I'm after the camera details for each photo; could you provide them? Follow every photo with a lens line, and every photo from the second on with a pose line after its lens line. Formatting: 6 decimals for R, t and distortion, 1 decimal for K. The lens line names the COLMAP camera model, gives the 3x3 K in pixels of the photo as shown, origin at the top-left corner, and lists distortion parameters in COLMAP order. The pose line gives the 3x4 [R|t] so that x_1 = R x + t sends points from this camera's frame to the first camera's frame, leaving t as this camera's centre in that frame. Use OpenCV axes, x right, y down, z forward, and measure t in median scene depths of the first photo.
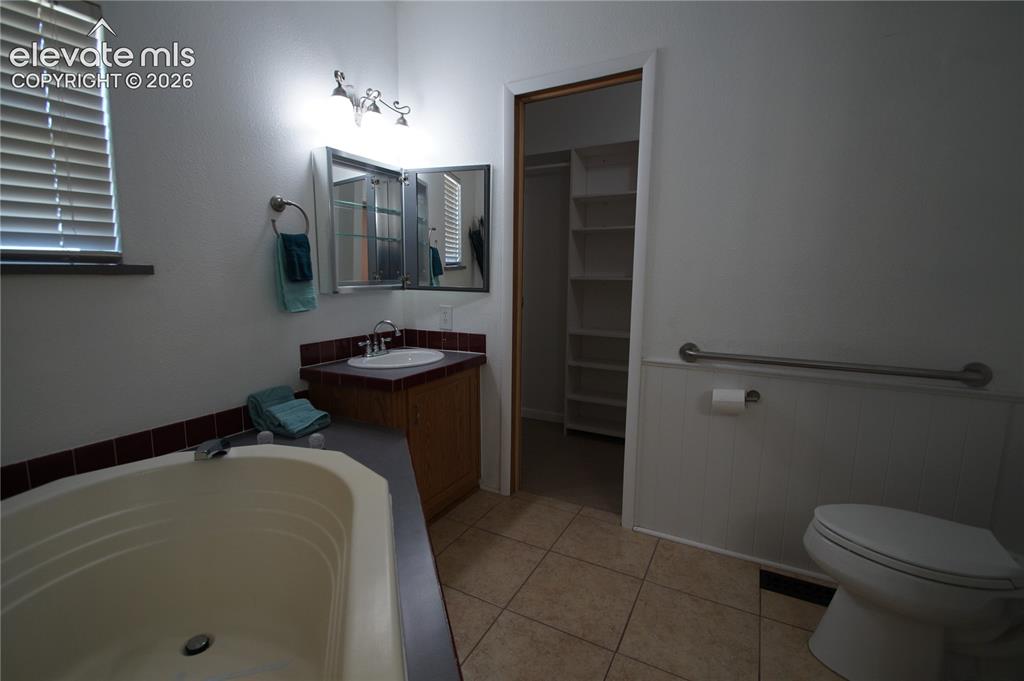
lens RADIAL K [[459.7, 0, 502.8], [0, 459.7, 342.3], [0, 0, 1]] dist [0.003513, -0.011031]
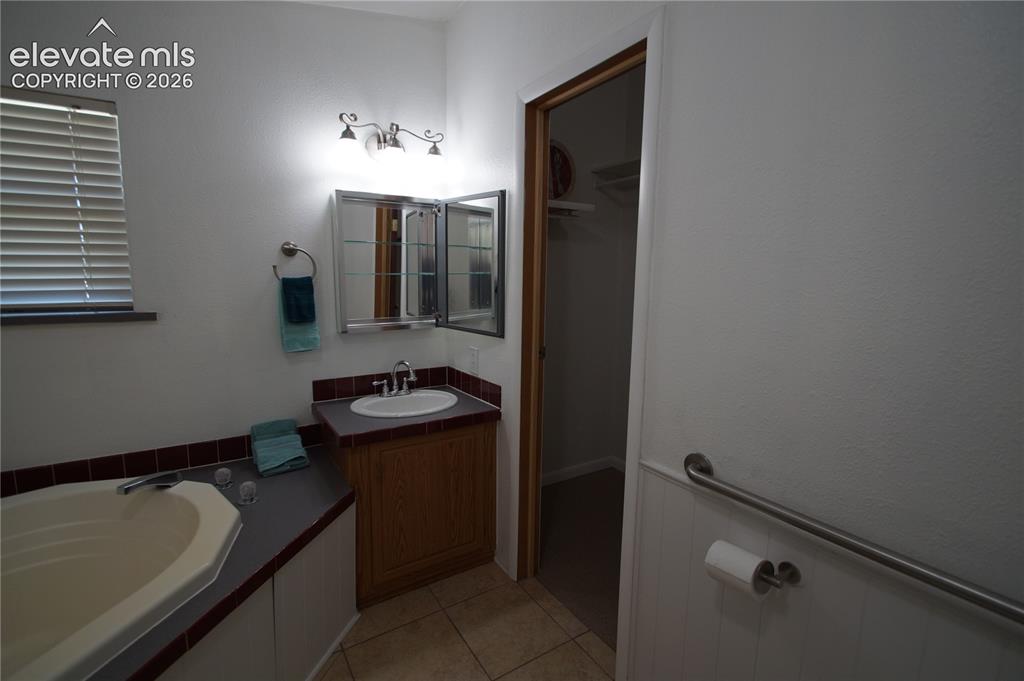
lens RADIAL K [[459.7, 0, 505.2], [0, 459.7, 338.3], [0, 0, 1]] dist [0.003513, -0.011031]
pose [[0.875336, 0.070487, -0.478350, 0.451120], [-0.076487, 0.997046, 0.006956, -0.136550], [0.477427, 0.030499, 0.878142, 0.302474]]
